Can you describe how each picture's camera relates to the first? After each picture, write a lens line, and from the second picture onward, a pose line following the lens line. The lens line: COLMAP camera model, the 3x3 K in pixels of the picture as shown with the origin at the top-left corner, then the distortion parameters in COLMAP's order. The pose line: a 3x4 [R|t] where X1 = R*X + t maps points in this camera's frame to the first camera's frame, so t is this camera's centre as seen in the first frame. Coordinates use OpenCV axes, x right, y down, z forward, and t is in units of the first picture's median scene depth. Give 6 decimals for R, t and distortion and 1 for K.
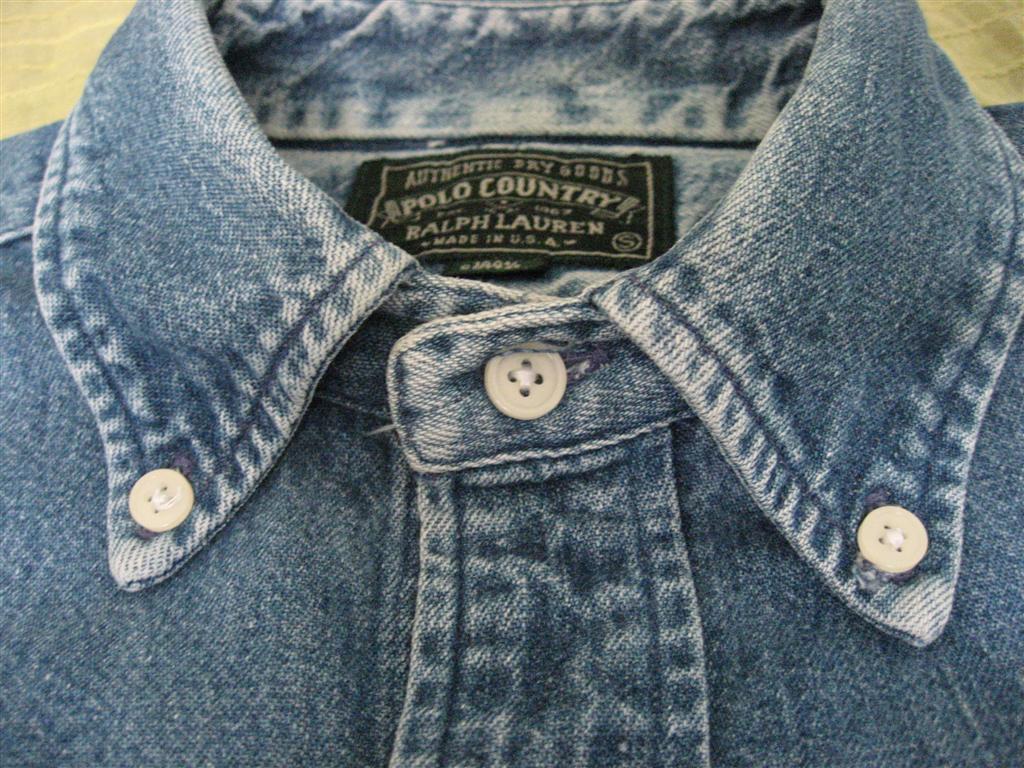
lens RADIAL K [[1042.2, 0, 512.0], [0, 1042.2, 384.0], [0, 0, 1]] dist [-0.111840, -0.003046]
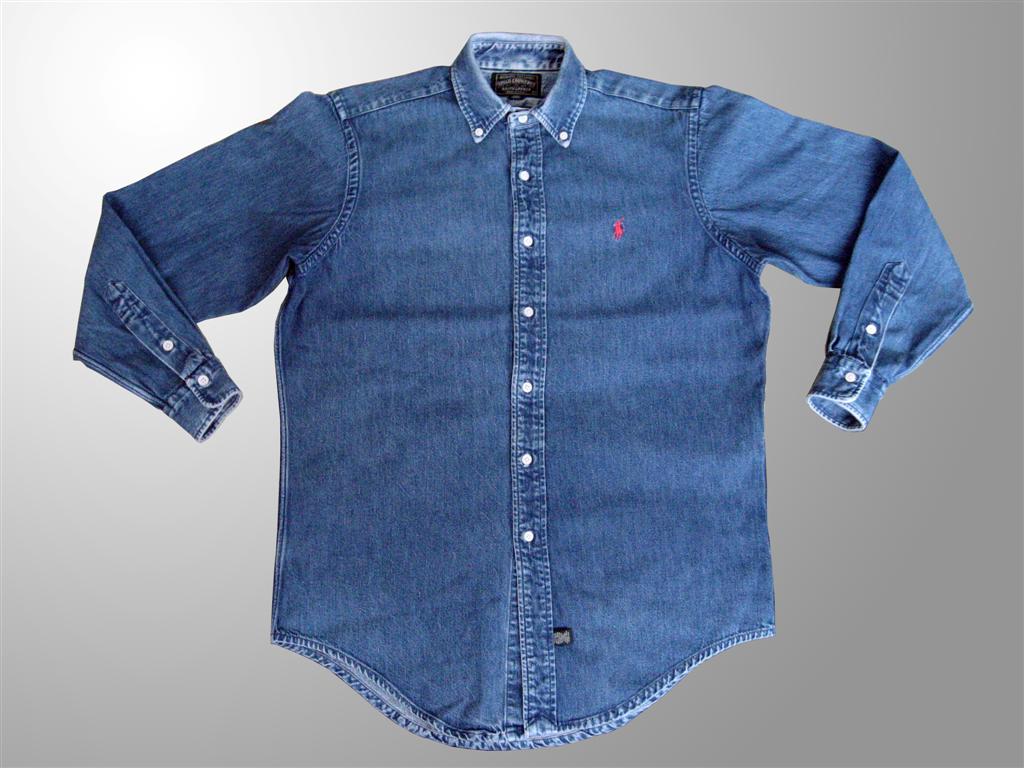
lens RADIAL K [[1042.2, 0, 512.0], [0, 1042.2, 384.0], [0, 0, 1]] dist [-0.111840, -0.003046]
pose [[0.993609, -0.045420, 0.103331, -0.848503], [-0.009266, 0.879553, 0.475711, -1.712835], [-0.112492, -0.473629, 0.873511, -6.022449]]
